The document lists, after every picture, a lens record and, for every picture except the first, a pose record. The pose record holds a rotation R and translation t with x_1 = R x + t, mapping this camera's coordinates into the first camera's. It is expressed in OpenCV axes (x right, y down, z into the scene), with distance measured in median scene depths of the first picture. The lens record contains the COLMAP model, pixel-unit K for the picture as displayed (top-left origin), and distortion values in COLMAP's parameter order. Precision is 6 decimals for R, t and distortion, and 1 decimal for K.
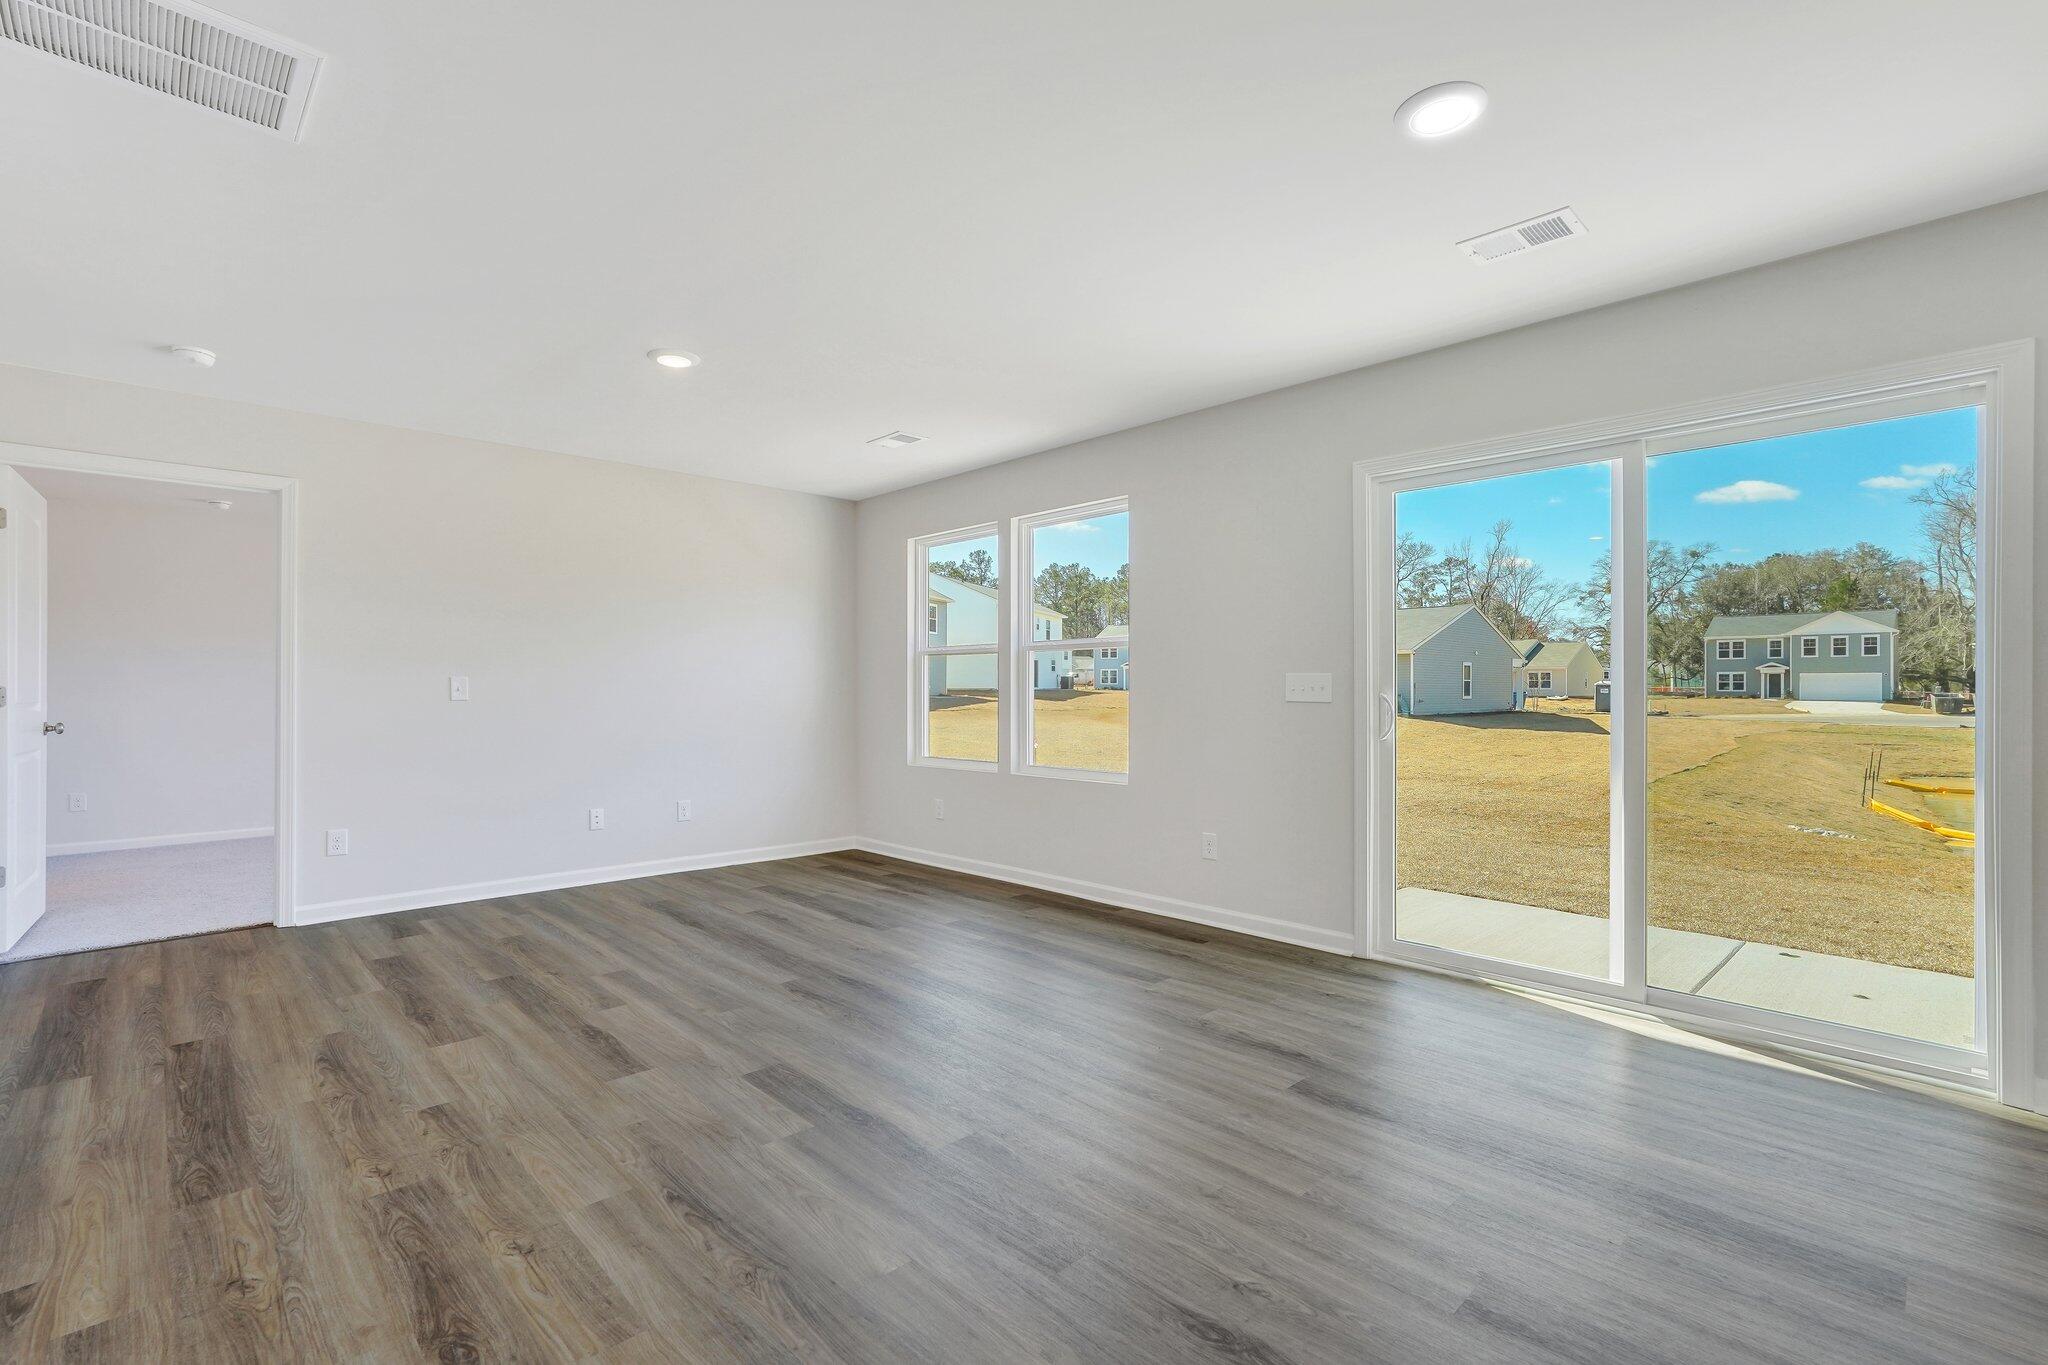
lens RADIAL K [[913.2, 0, 1024.0], [0, 913.2, 682.5], [0, 0, 1]] dist [-0.012130, 0.007639]
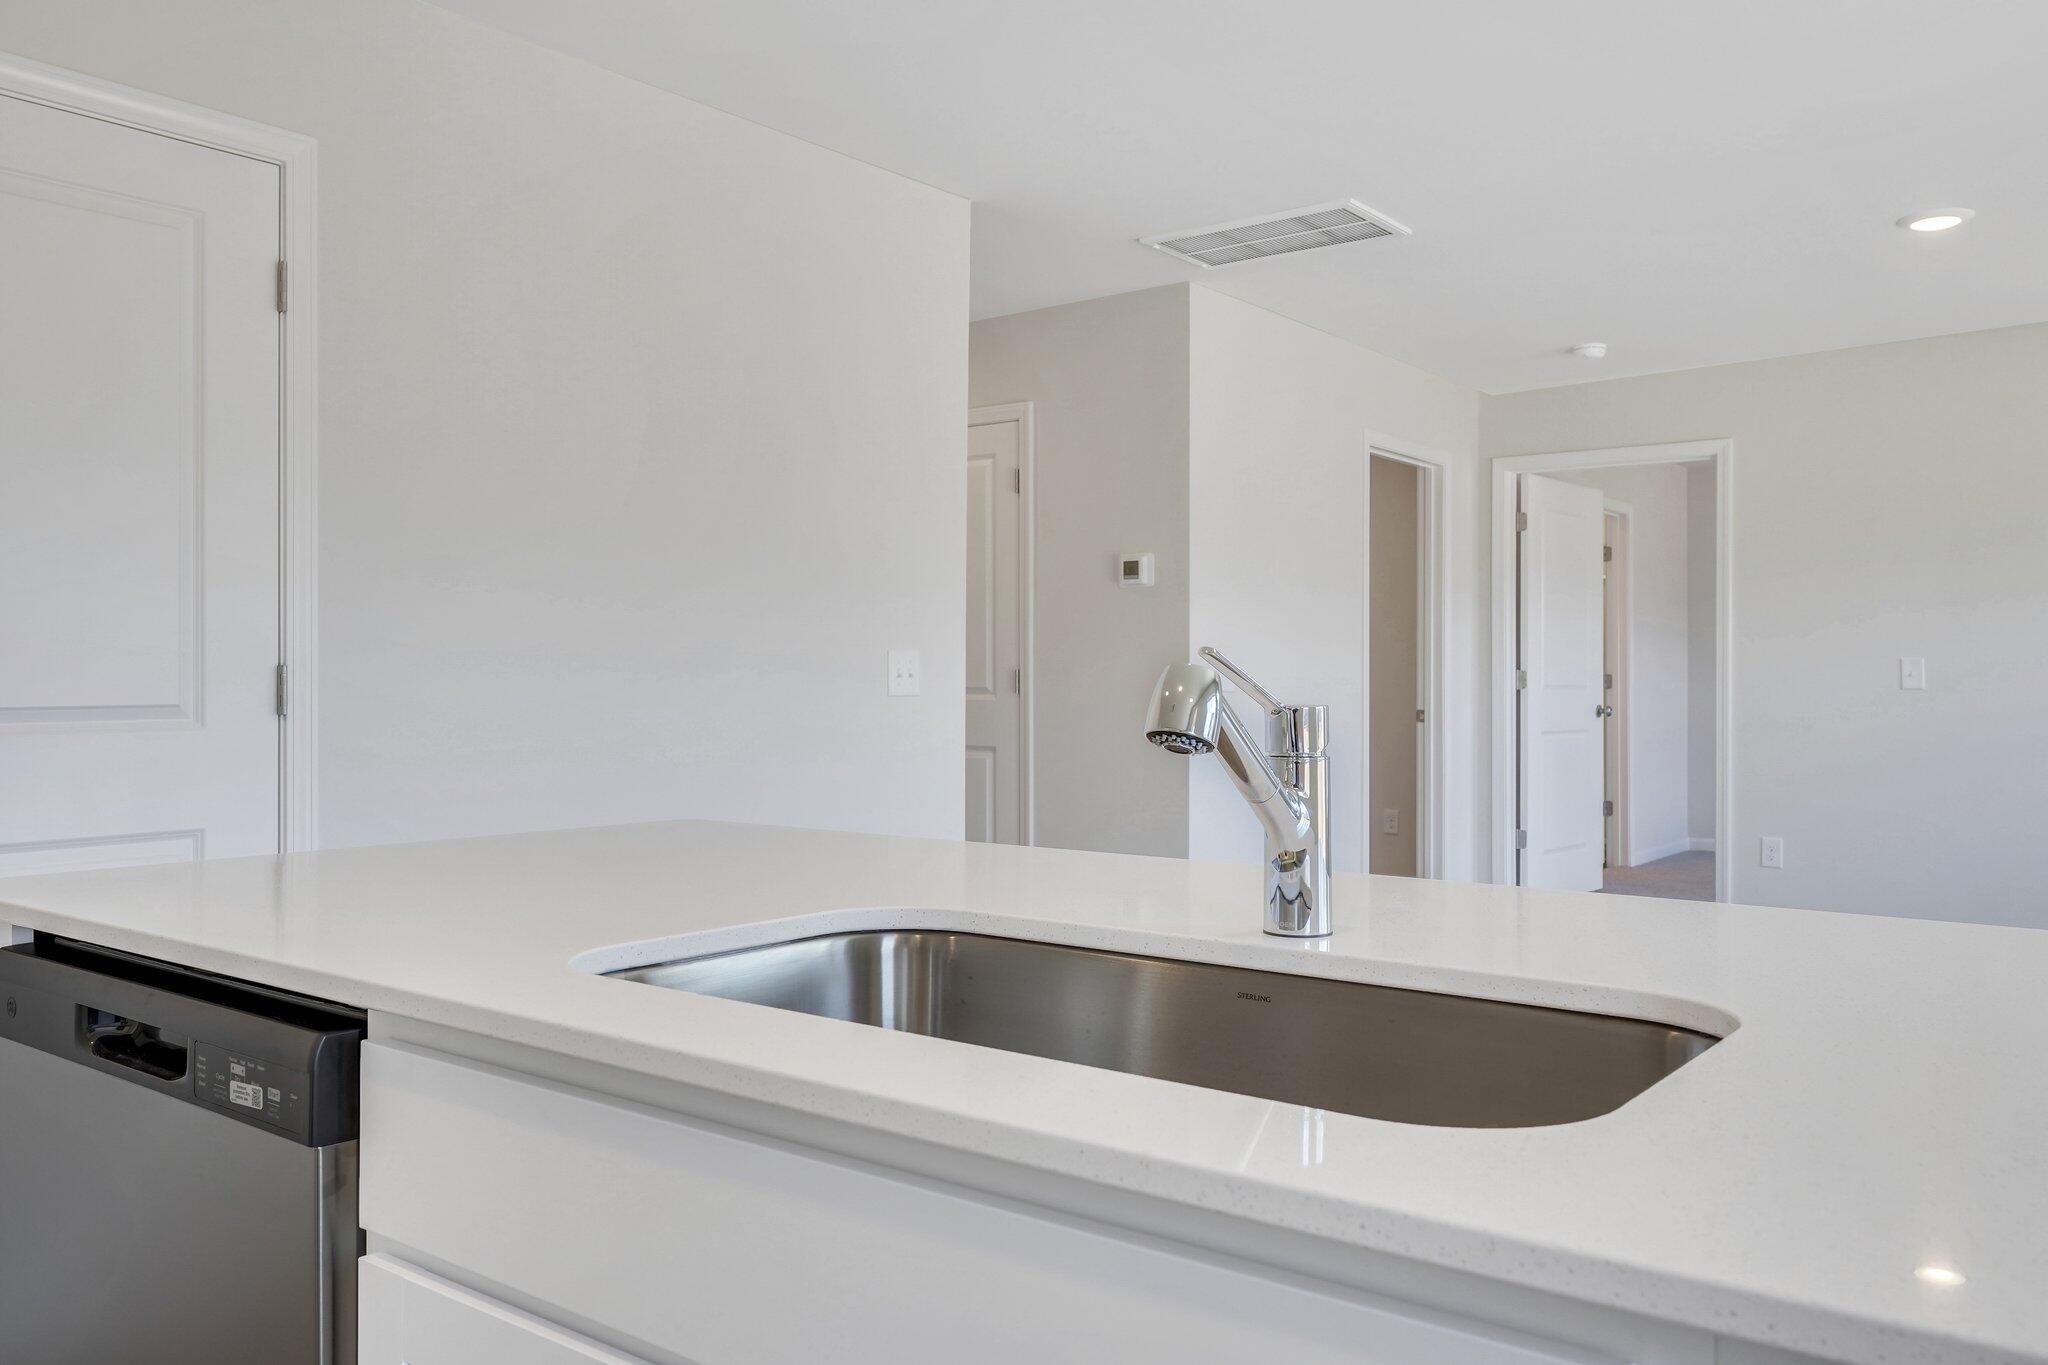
lens RADIAL K [[1603.7, 0, 1024.0], [0, 1603.7, 682.5], [0, 0, 1]] dist [-0.001475, 0.000442]
pose [[0.146029, 0.007229, -0.989254, 0.635746], [0.007222, 0.999939, 0.008373, -0.002725], [0.989254, -0.008368, 0.145968, 0.077501]]
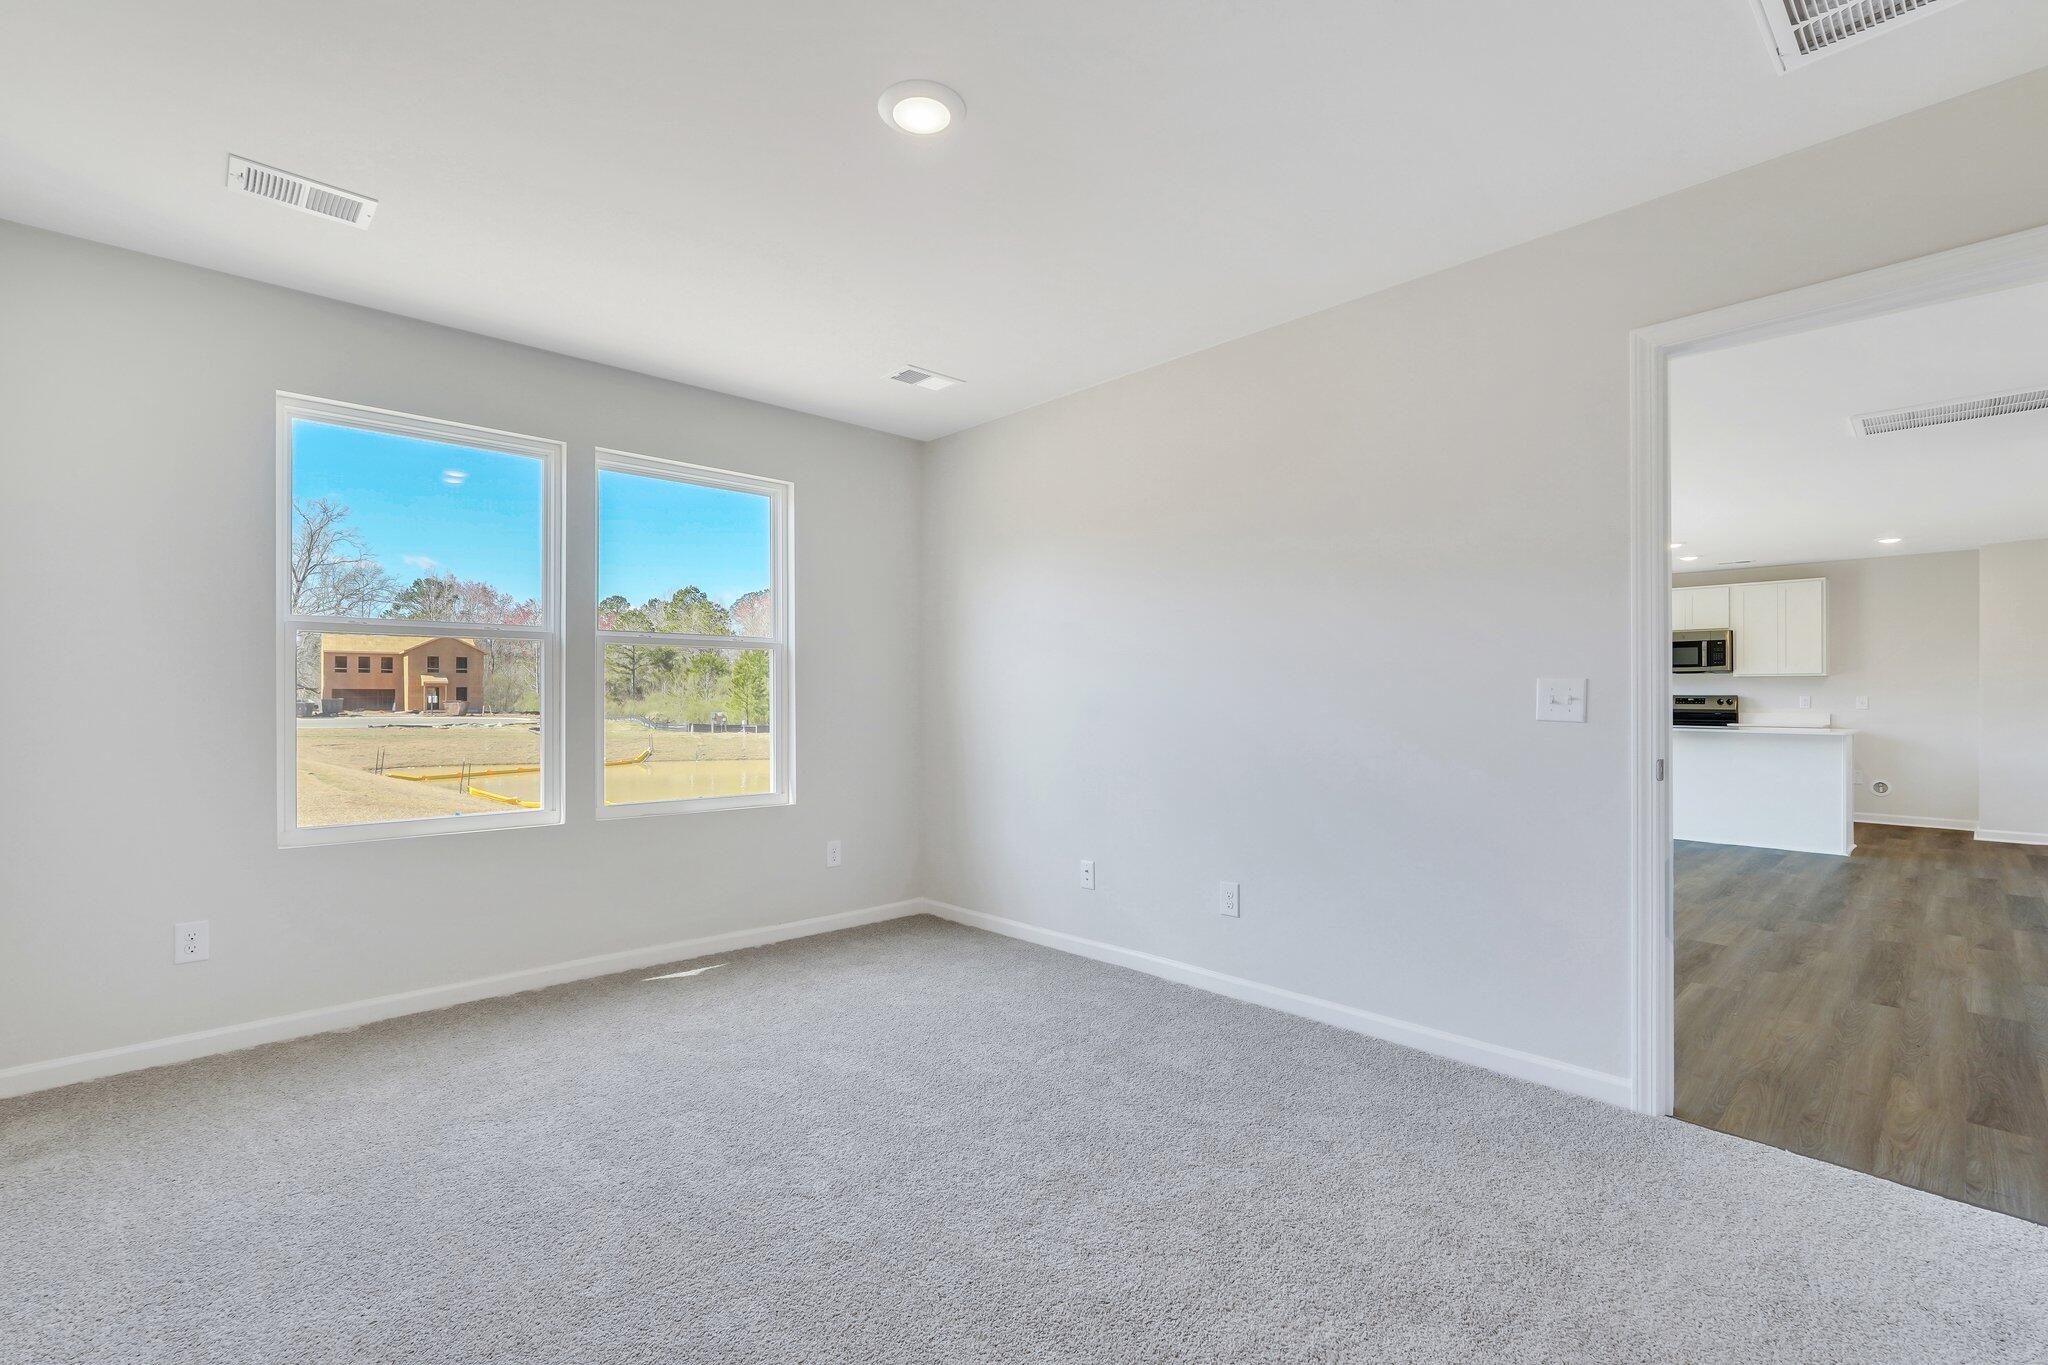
lens RADIAL K [[908.0, 0, 1021.7], [0, 908.0, 688.5], [0, 0, 1]] dist [-0.010254, 0.006866]
pose [[0.004057, 0.004020, 0.999984, -1.335963], [-0.003251, 0.999987, -0.004007, 0.001256], [-0.999986, -0.003235, 0.004070, 1.347372]]
